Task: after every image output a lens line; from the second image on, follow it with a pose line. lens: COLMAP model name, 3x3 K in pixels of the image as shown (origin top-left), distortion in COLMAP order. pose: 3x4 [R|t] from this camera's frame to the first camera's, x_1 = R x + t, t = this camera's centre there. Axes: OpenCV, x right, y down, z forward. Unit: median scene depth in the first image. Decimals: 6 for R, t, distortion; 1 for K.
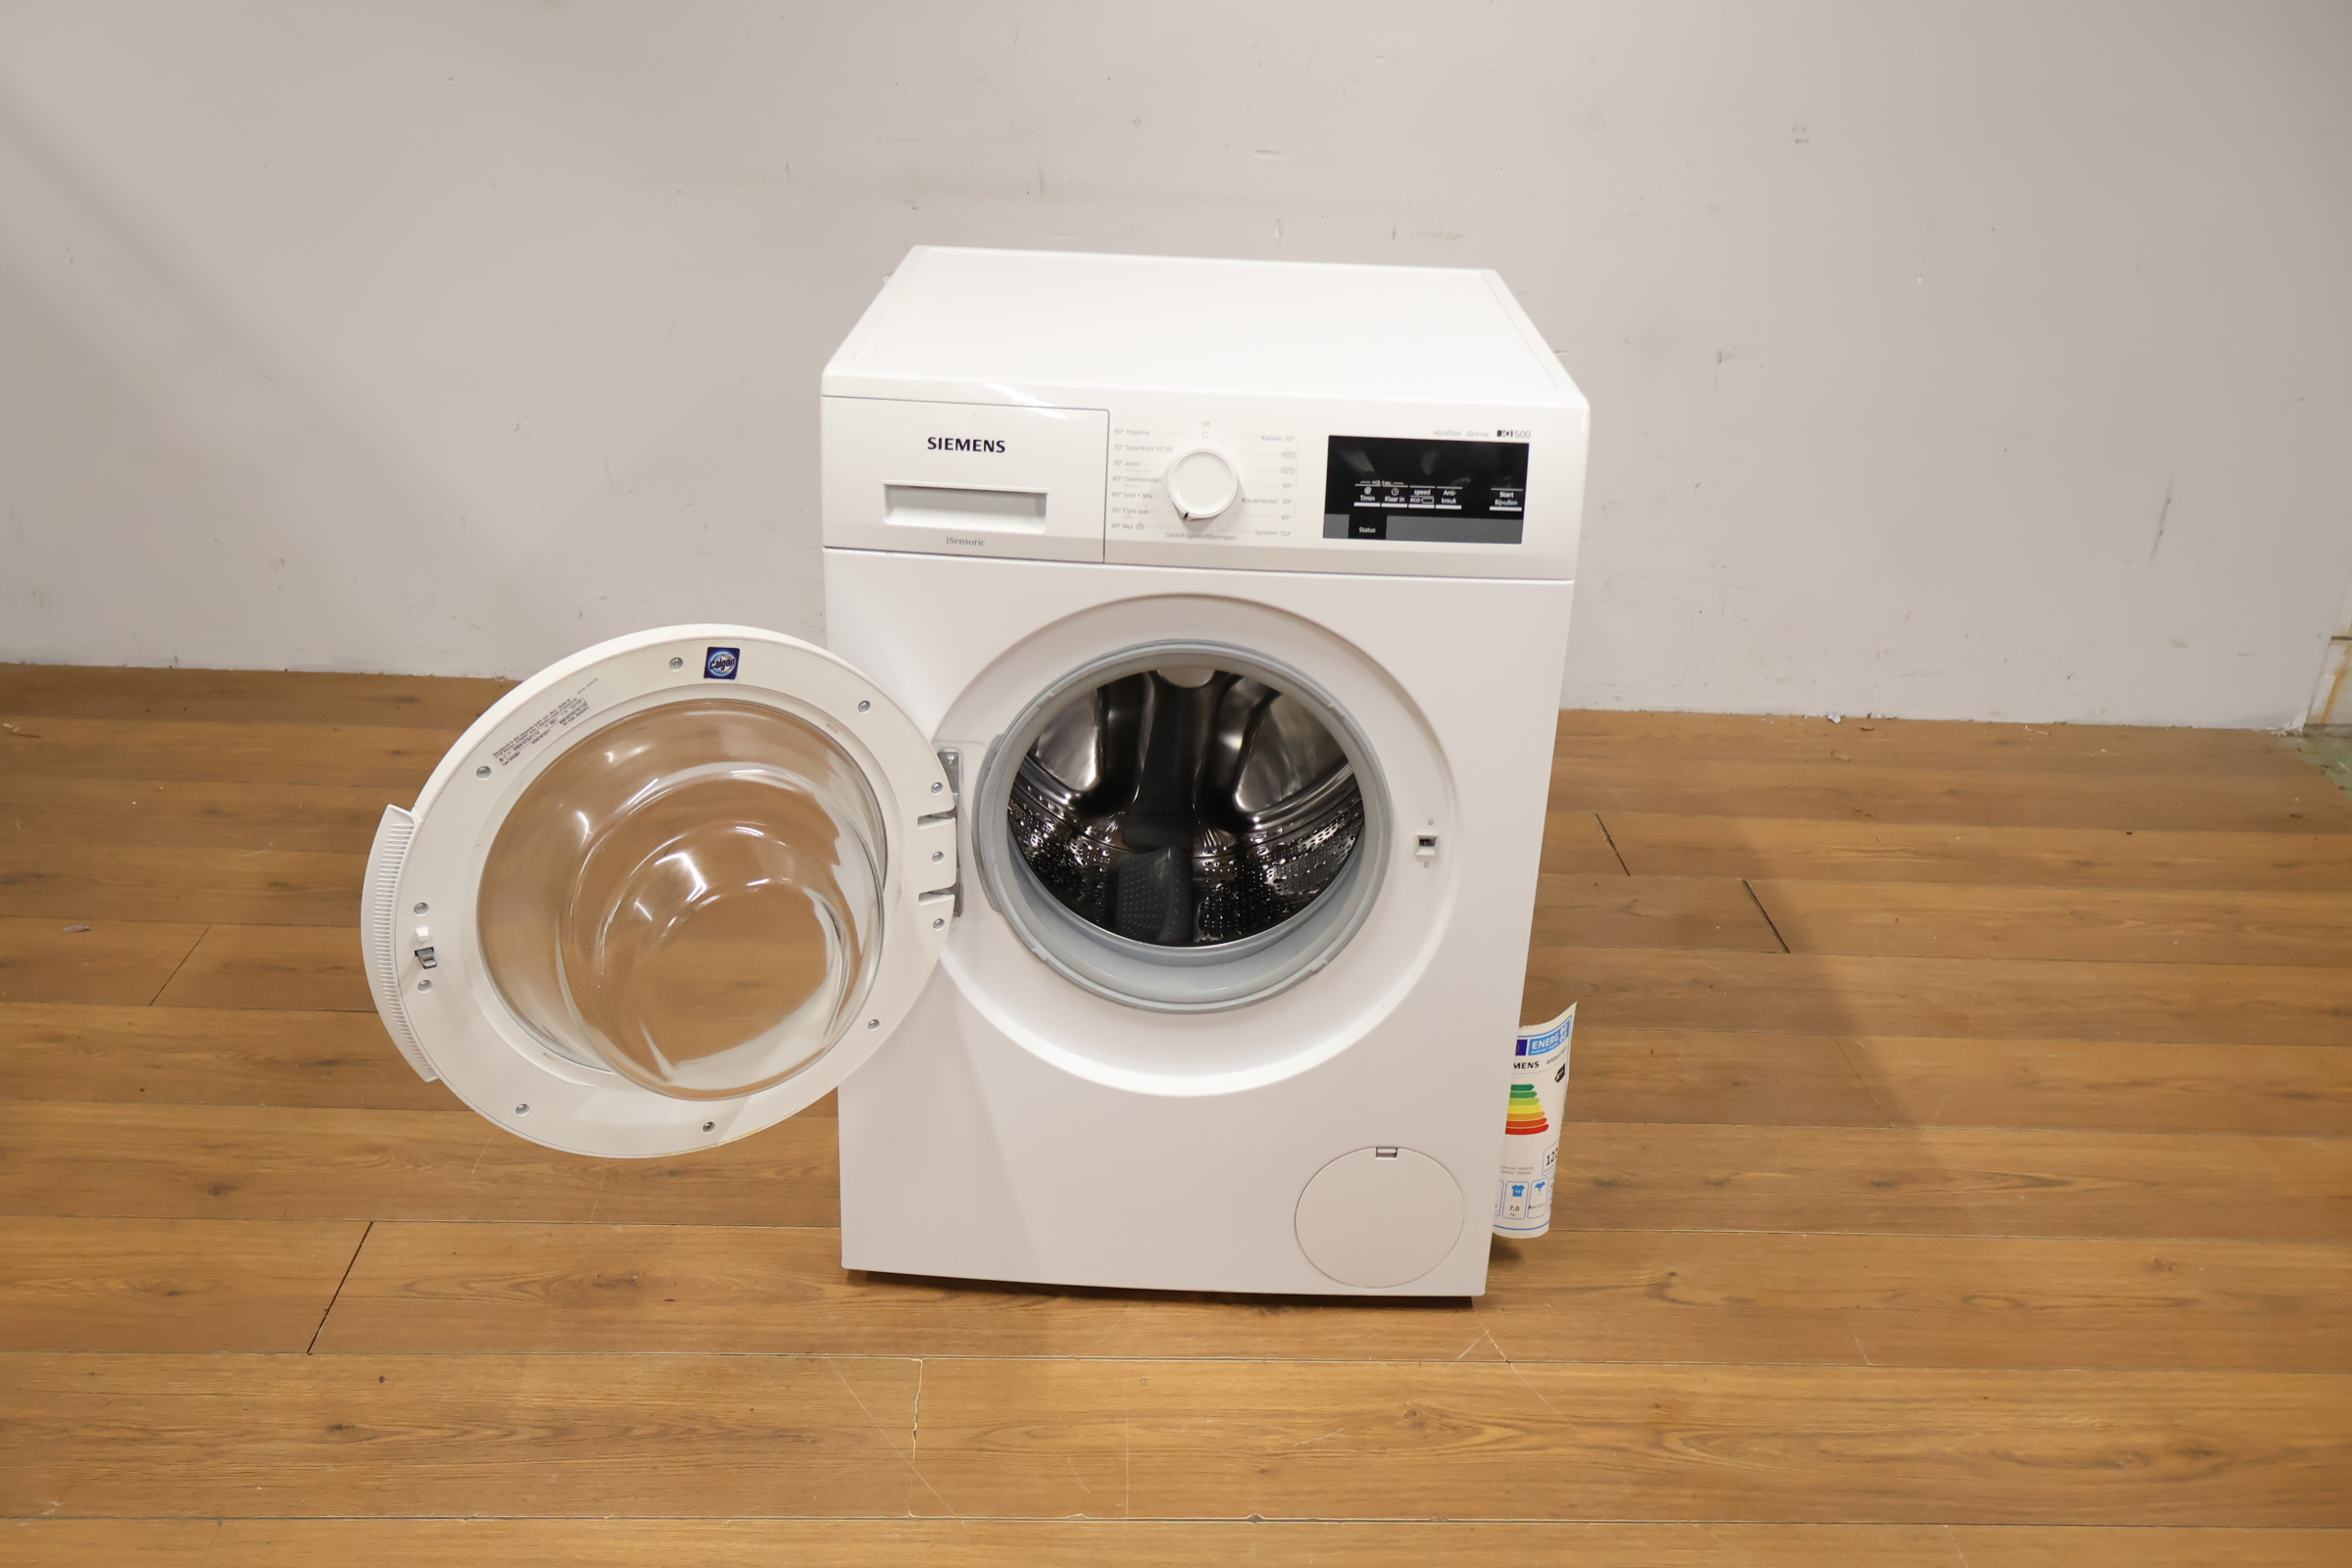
lens RADIAL K [[2102.1, 0, 1180.0], [0, 2102.1, 779.0], [0, 0, 1]] dist [-0.003663, 0.011220]
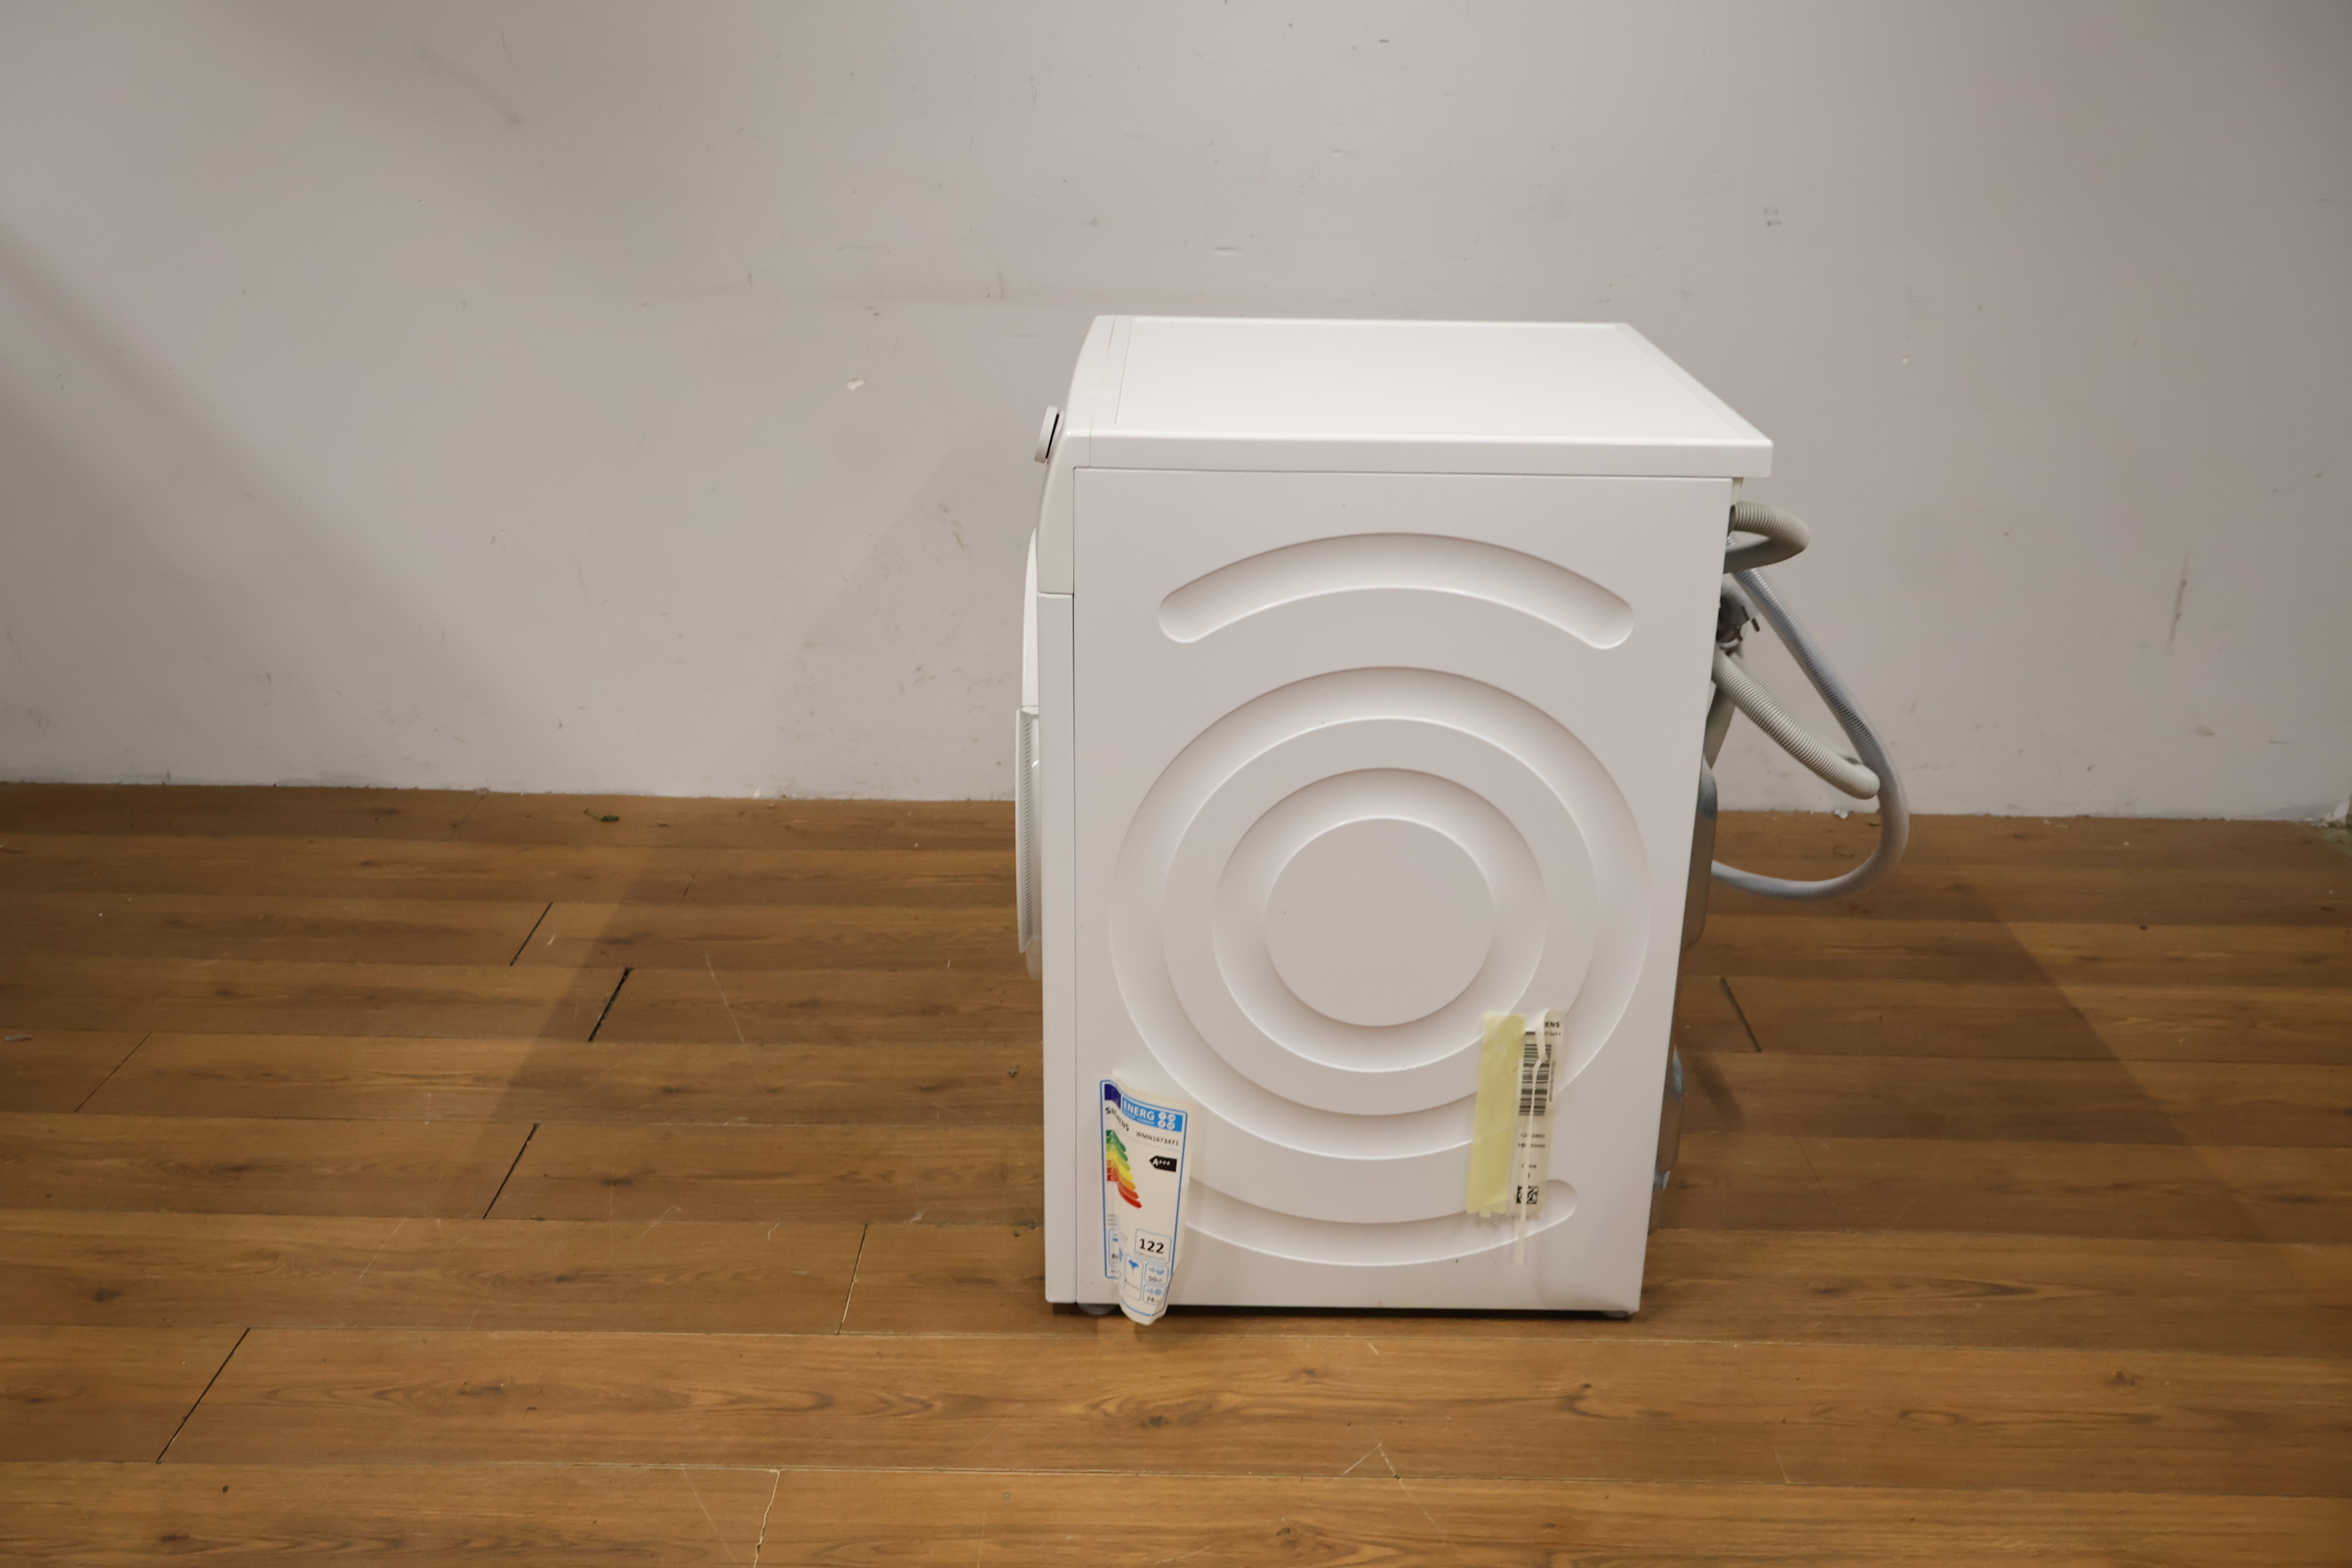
lens RADIAL K [[2102.1, 0, 1187.5], [0, 2102.1, 787.4], [0, 0, 1]] dist [-0.000427, 0.011135]
pose [[0.998153, -0.013825, -0.059154, 0.120266], [0.010377, 0.998251, -0.058198, 0.021089], [0.059855, 0.057477, 0.996551, 0.032783]]
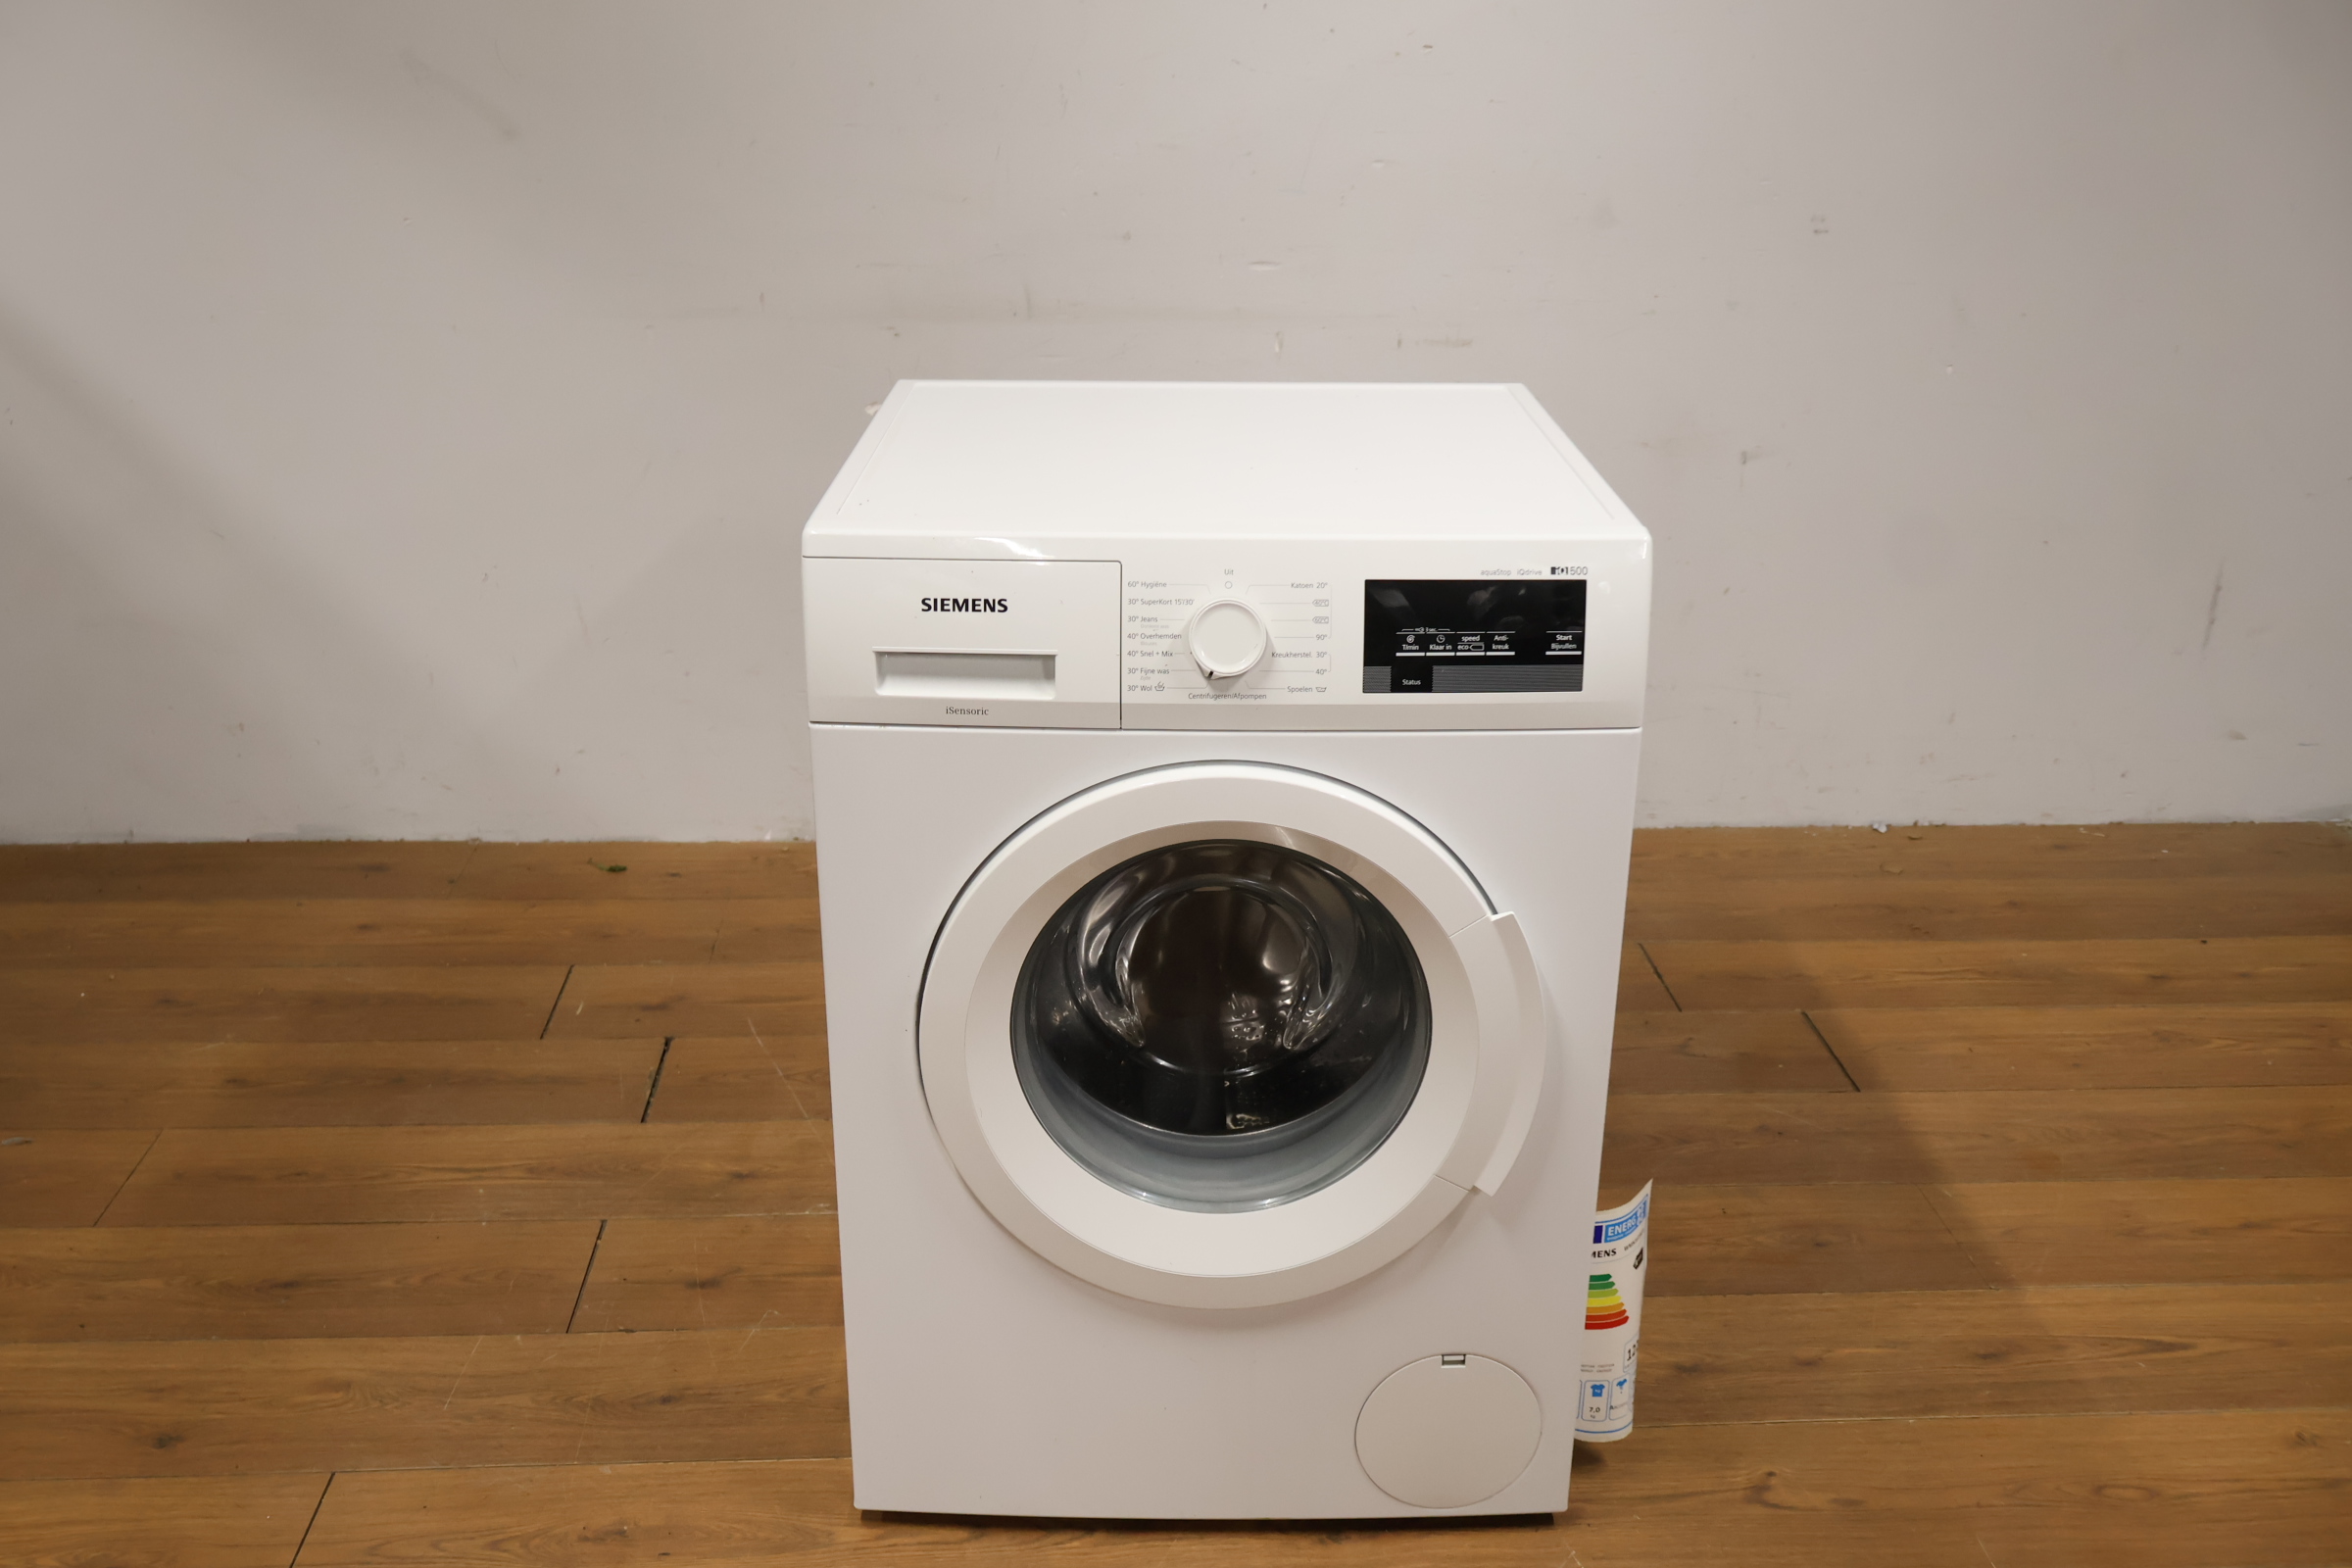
lens RADIAL K [[2105.3, 0, 1184.1], [0, 2105.3, 779.9], [0, 0, 1]] dist [-0.002310, 0.004853]
pose [[0.999282, -0.037608, 0.004536, -0.012103], [0.037775, 0.998258, -0.045328, -0.033415], [-0.002823, 0.045467, 0.998962, 0.083889]]
